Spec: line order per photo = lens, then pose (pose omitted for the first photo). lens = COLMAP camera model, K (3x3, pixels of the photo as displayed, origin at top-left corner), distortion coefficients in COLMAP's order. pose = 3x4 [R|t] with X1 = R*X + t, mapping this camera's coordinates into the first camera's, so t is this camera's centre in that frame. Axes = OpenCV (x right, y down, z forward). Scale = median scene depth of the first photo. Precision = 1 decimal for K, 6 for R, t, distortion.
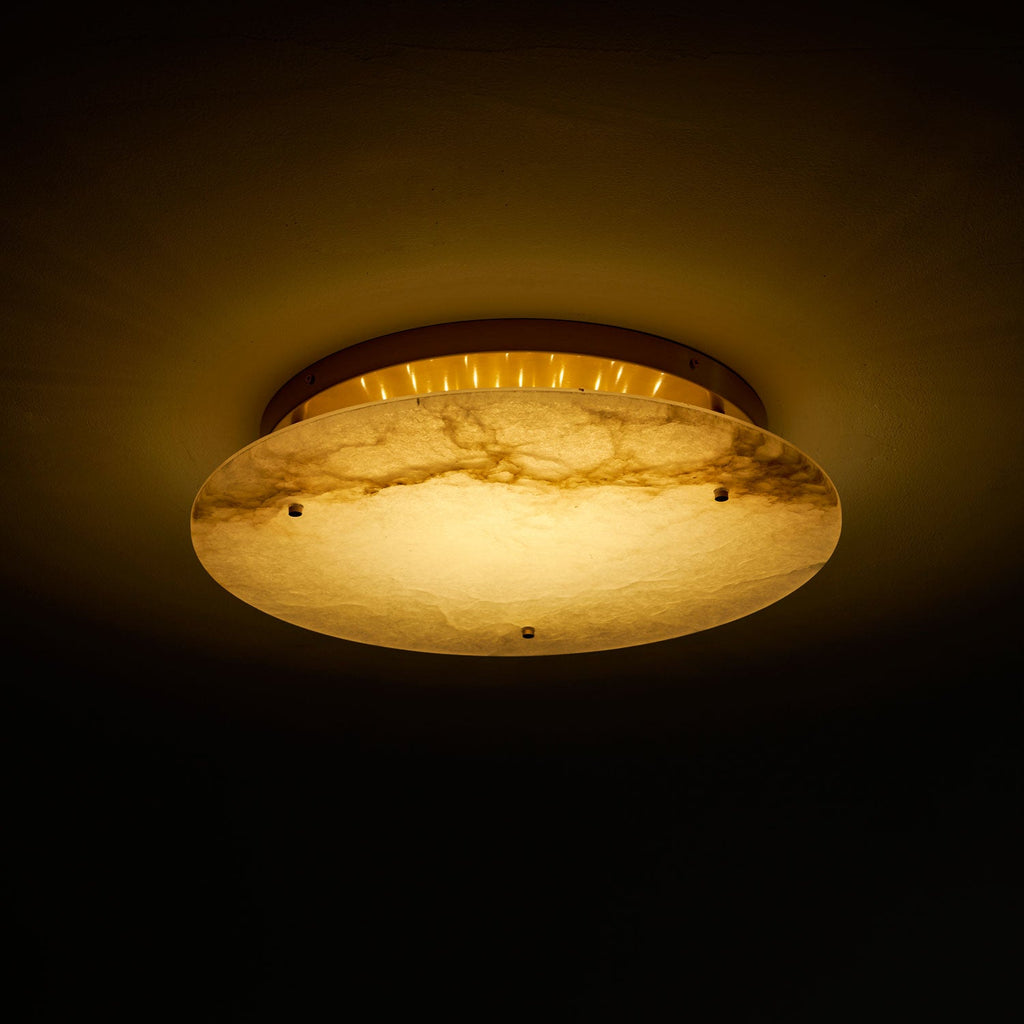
lens RADIAL K [[2800.9, 0, 493.4], [0, 2800.9, 512.4], [0, 0, 1]] dist [0.000453, -0.023603]
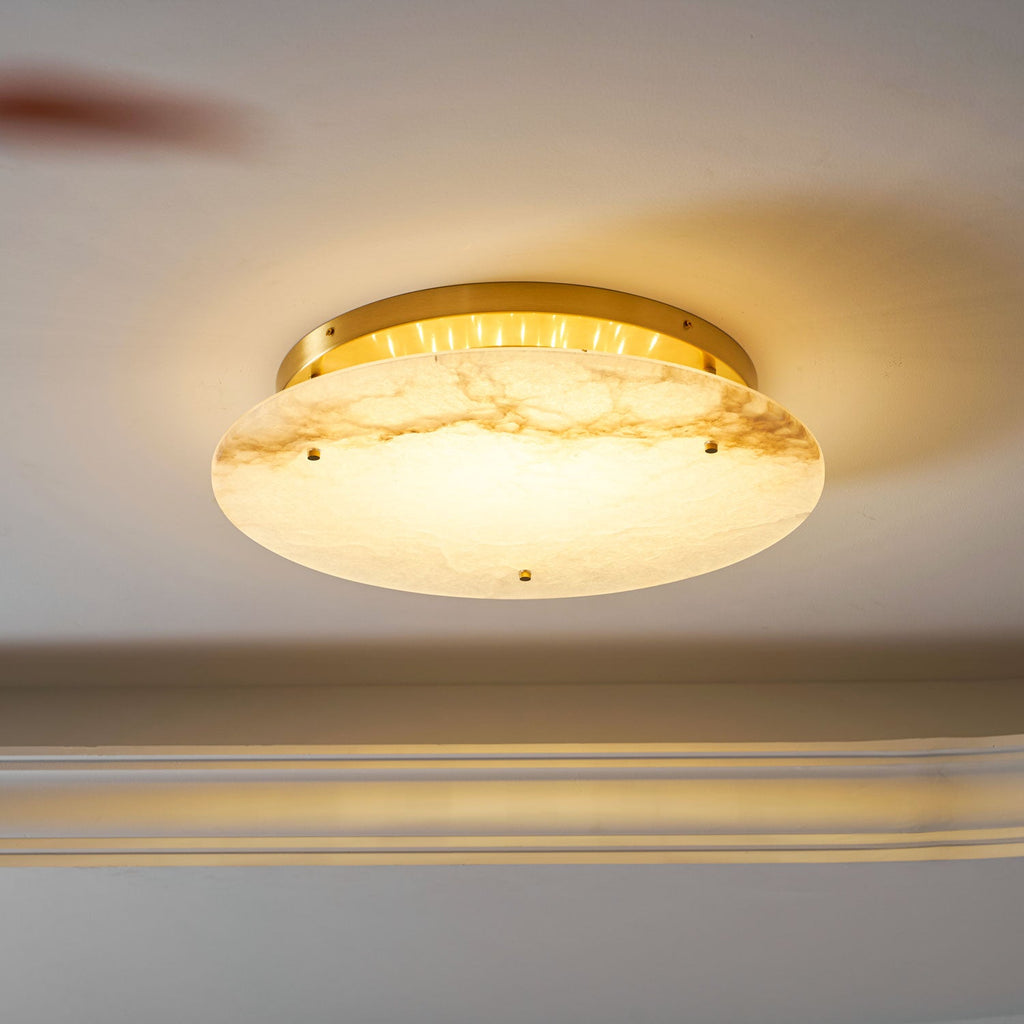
lens RADIAL K [[3044.1, 0, 512.0], [0, 3044.1, 512.0], [0, 0, 1]] dist [0.027409, 0.145429]
pose [[0.999777, 0.017268, 0.012160, -0.009246], [-0.017493, 0.999673, 0.018641, -0.001891], [-0.011834, -0.018850, 0.999752, -0.174626]]
